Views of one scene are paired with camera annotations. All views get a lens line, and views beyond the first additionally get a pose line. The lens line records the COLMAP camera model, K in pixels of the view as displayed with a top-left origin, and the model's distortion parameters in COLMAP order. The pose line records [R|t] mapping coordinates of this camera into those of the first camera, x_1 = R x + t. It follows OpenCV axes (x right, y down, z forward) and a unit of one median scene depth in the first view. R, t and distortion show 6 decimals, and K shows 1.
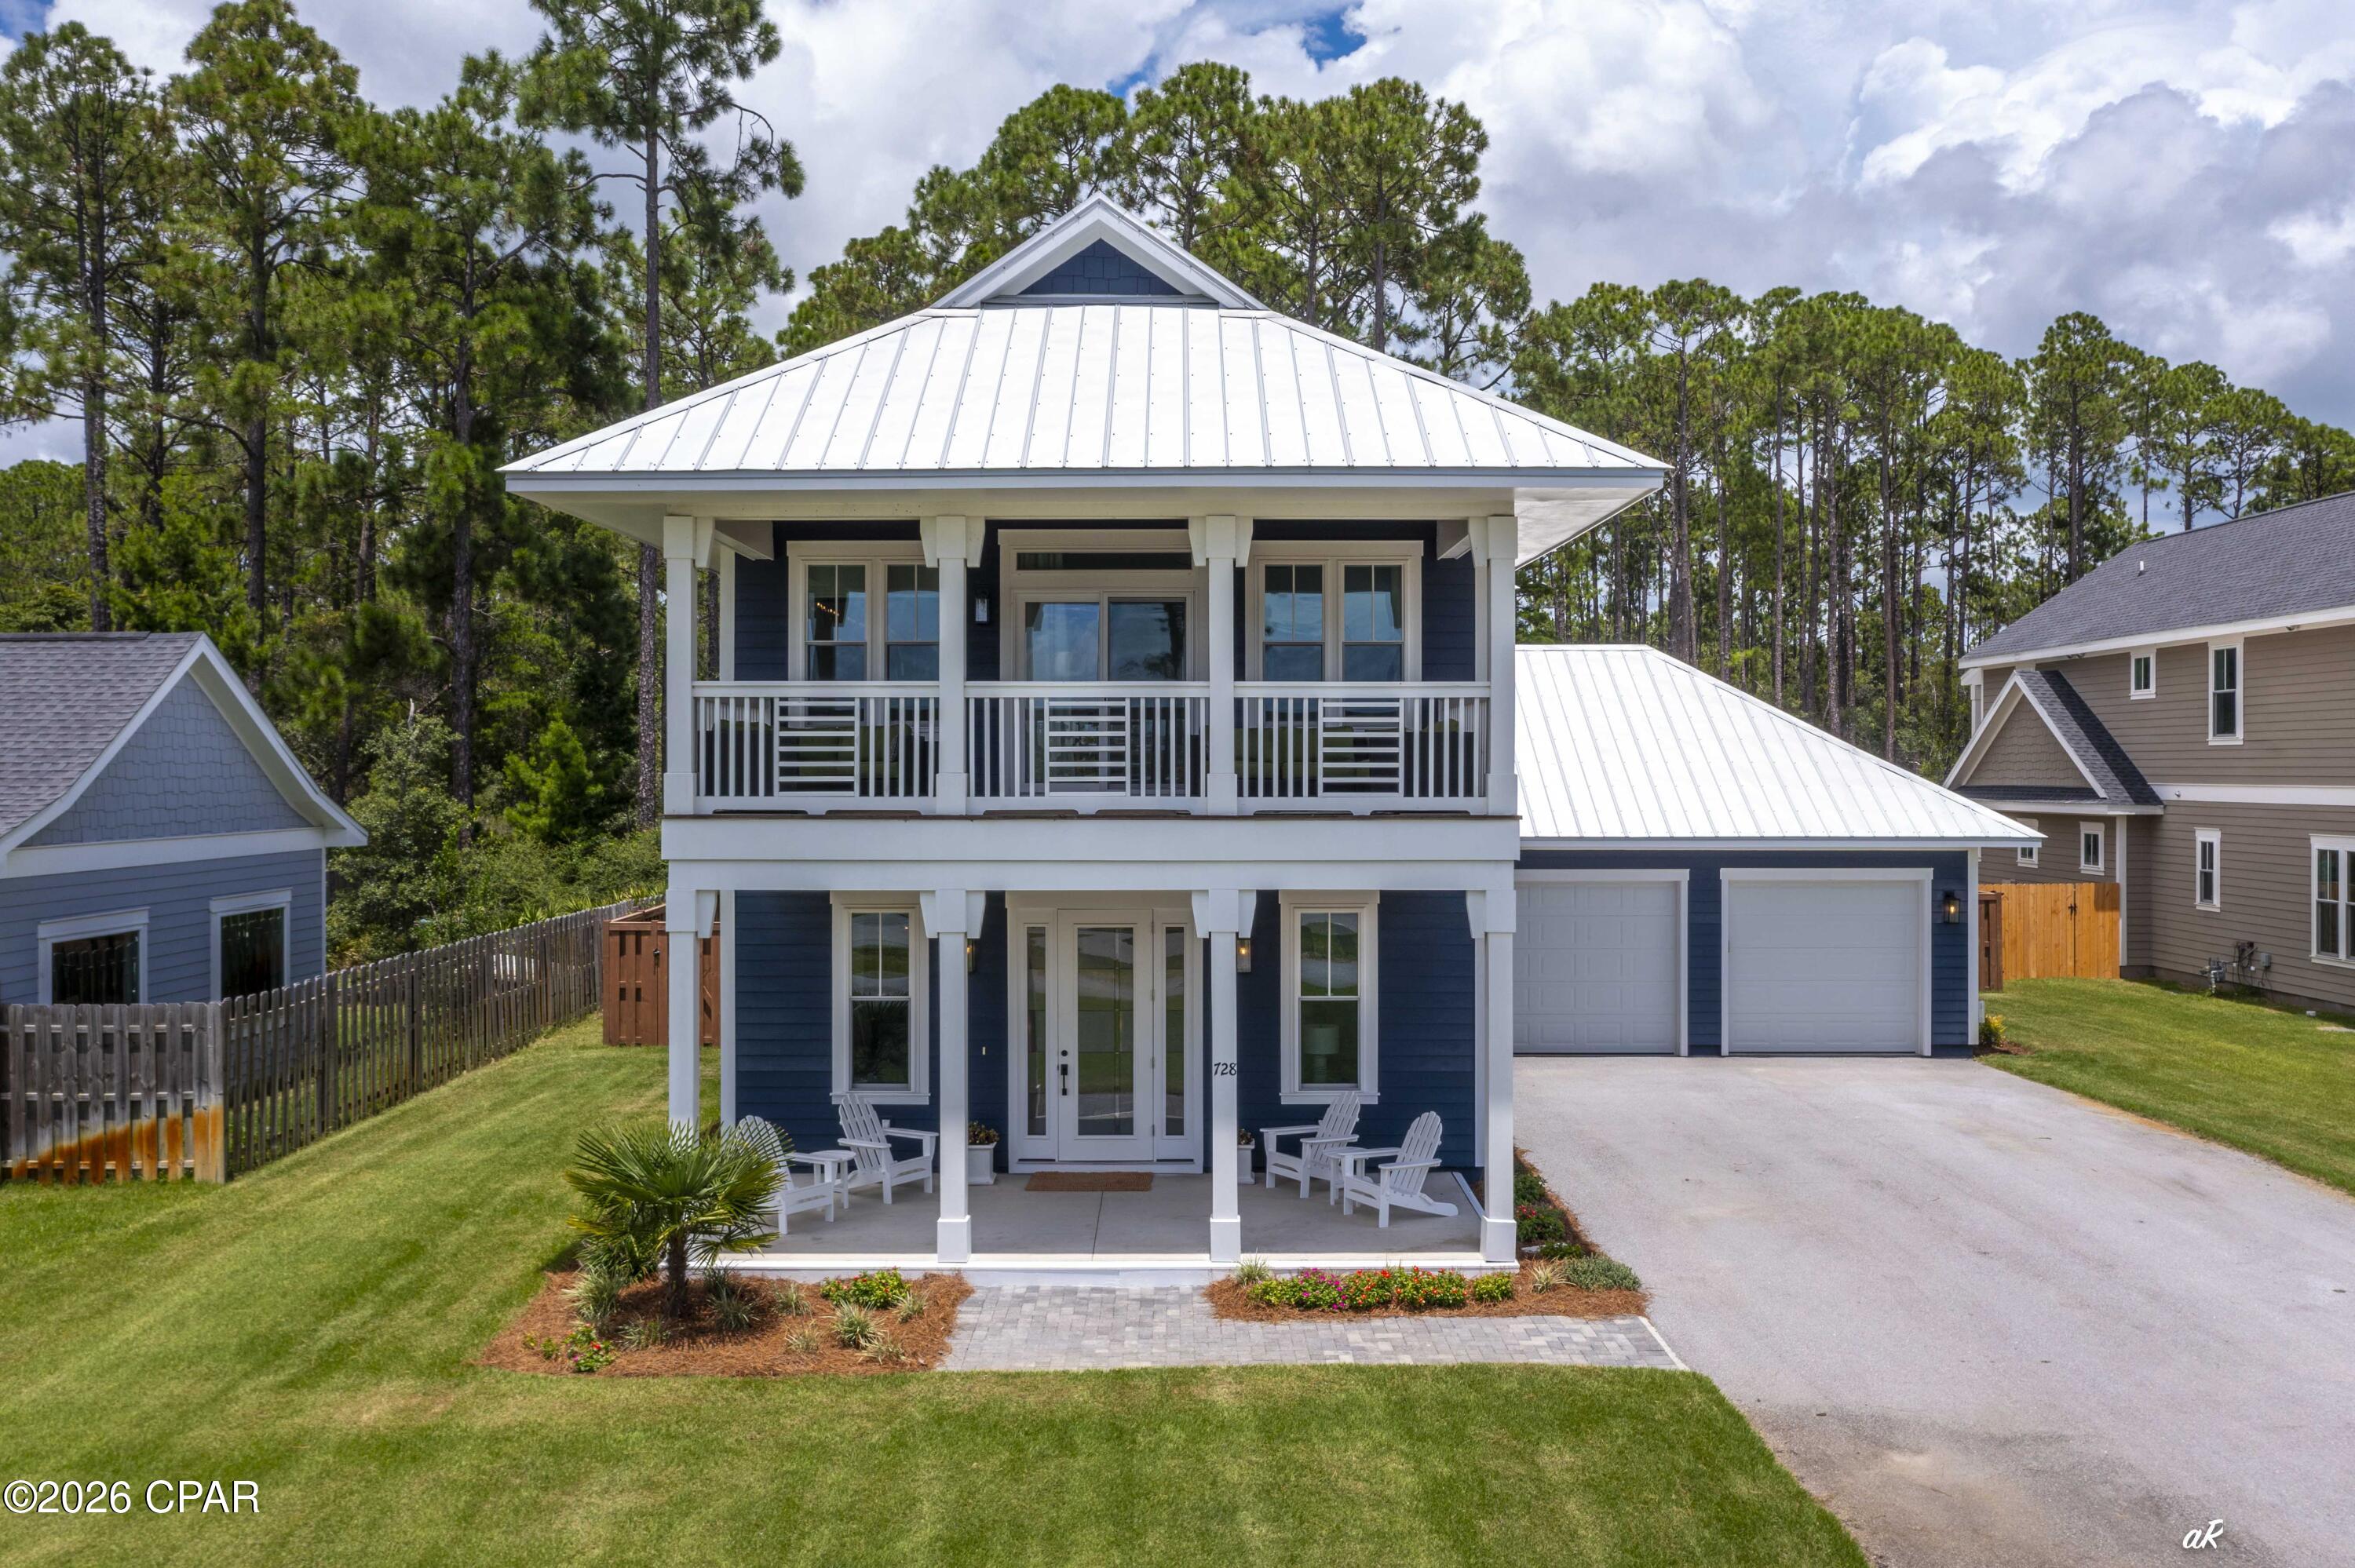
lens RADIAL K [[1810.9, 0, 1177.5], [0, 1810.9, 784.0], [0, 0, 1]] dist [-0.003273, -0.000482]
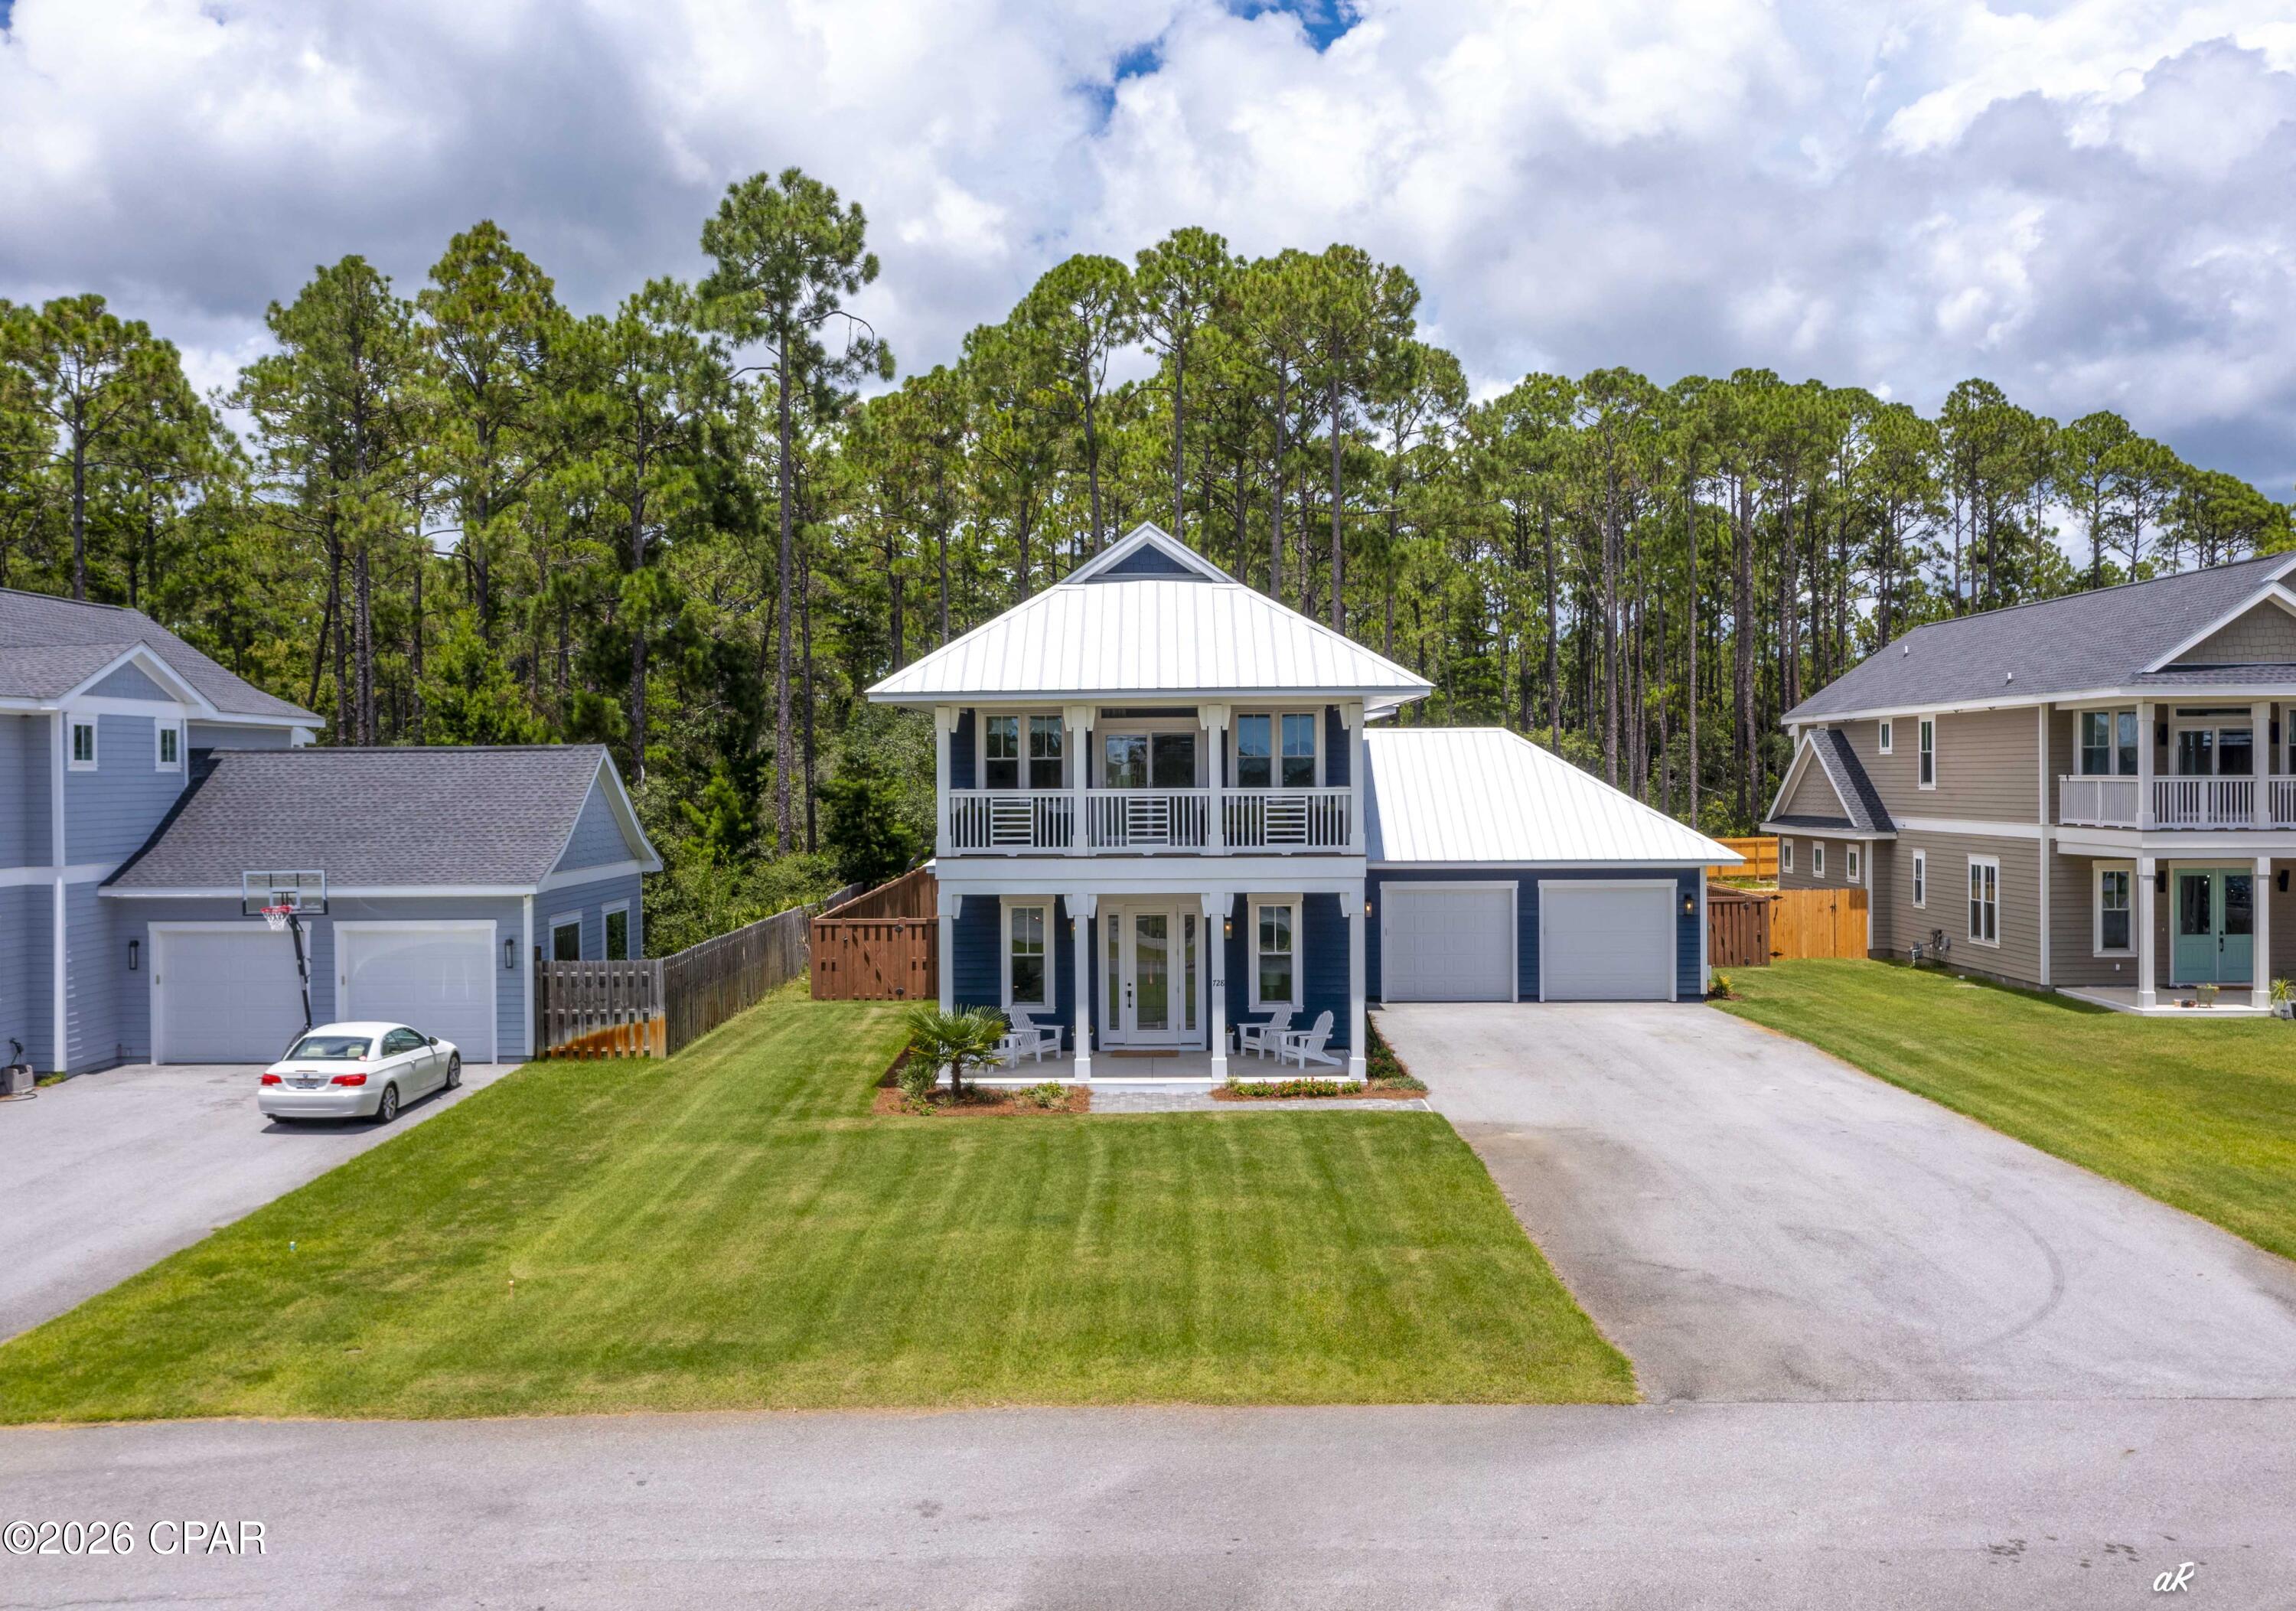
lens RADIAL K [[1934.7, 0, 1149.5], [0, 1934.7, 774.6], [0, 0, 1]] dist [0.003716, 0.002538]
pose [[0.999972, -0.006059, -0.004439, -0.026866], [0.006019, 0.999941, -0.009035, -0.036434], [0.004493, 0.009008, 0.999949, -0.781046]]
